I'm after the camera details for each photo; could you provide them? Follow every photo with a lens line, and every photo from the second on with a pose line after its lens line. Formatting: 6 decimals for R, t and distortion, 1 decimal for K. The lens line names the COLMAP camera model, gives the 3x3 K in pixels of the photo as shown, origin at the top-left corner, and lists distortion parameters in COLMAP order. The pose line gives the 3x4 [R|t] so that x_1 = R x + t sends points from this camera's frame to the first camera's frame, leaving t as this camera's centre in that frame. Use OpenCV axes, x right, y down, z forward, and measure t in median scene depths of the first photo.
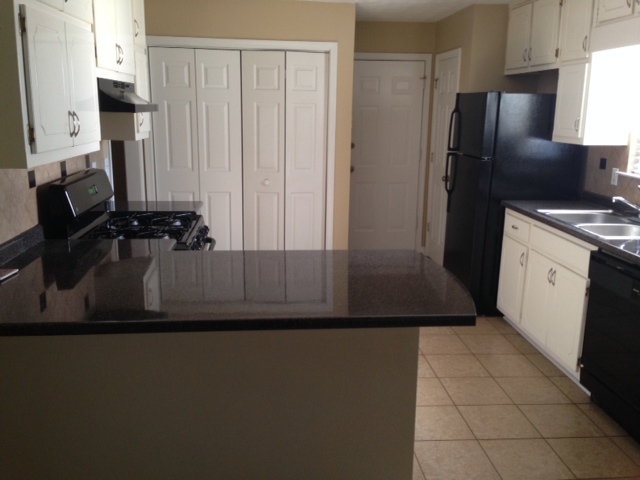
lens RADIAL K [[584.5, 0, 320.5], [0, 584.5, 238.9], [0, 0, 1]] dist [0.070888, -0.113262]
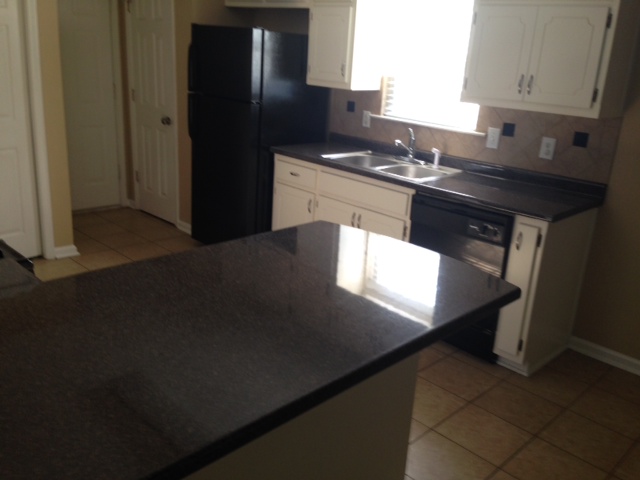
lens RADIAL K [[584.5, 0, 321.5], [0, 584.5, 240.7], [0, 0, 1]] dist [0.070888, -0.113262]
pose [[0.758401, -0.165801, 0.630348, -0.282133], [0.086087, 0.984113, 0.155277, -0.060681], [-0.646078, -0.063497, 0.760625, 0.225364]]
